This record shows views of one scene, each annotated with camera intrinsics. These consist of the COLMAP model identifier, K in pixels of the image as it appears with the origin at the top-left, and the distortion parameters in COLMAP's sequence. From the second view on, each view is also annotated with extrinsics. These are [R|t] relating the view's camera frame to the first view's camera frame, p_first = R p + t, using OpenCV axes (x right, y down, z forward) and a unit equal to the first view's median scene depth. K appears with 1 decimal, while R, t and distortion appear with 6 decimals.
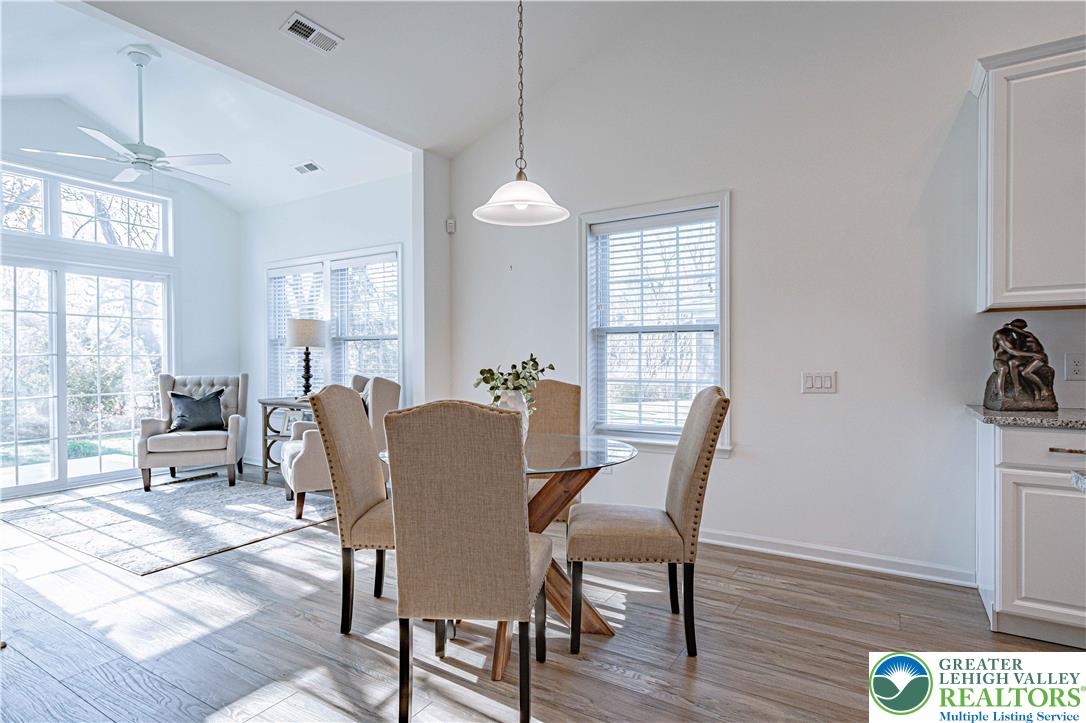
lens RADIAL K [[558.2, 0, 543.9], [0, 558.2, 362.6], [0, 0, 1]] dist [-0.000517, 0.000102]
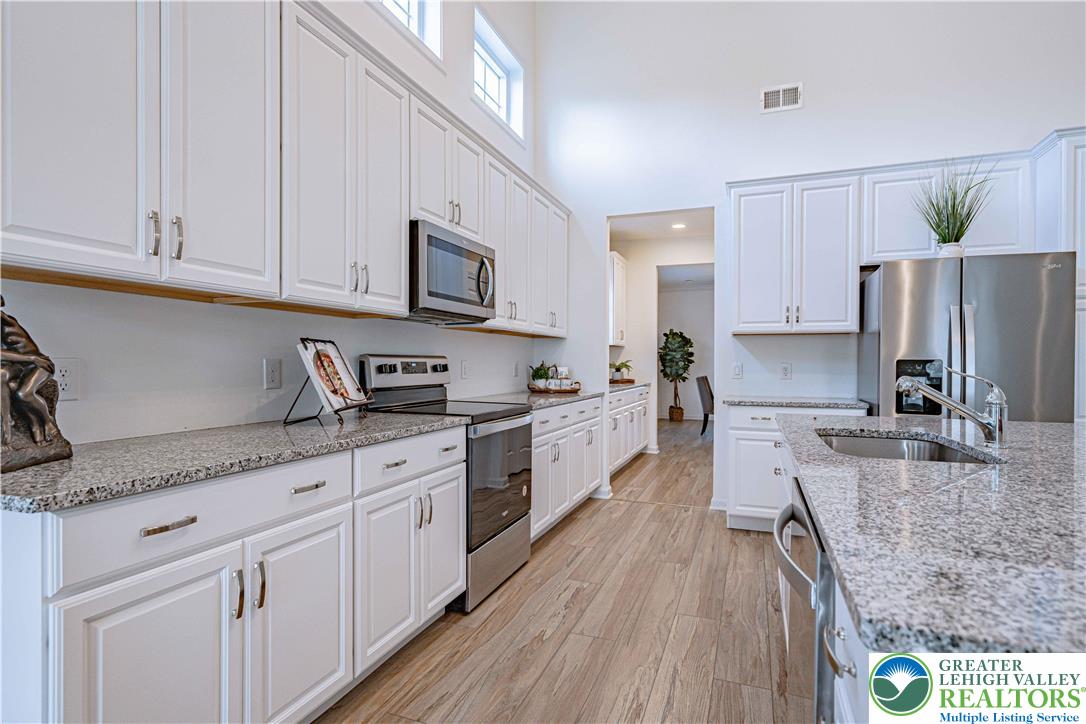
lens RADIAL K [[558.2, 0, 543.0], [0, 558.2, 363.4], [0, 0, 1]] dist [-0.000517, 0.000102]
pose [[-0.190044, -0.002678, 0.981772, 0.254629], [0.003584, 0.999988, 0.003422, -0.010153], [-0.981769, 0.004169, -0.190032, 0.624666]]
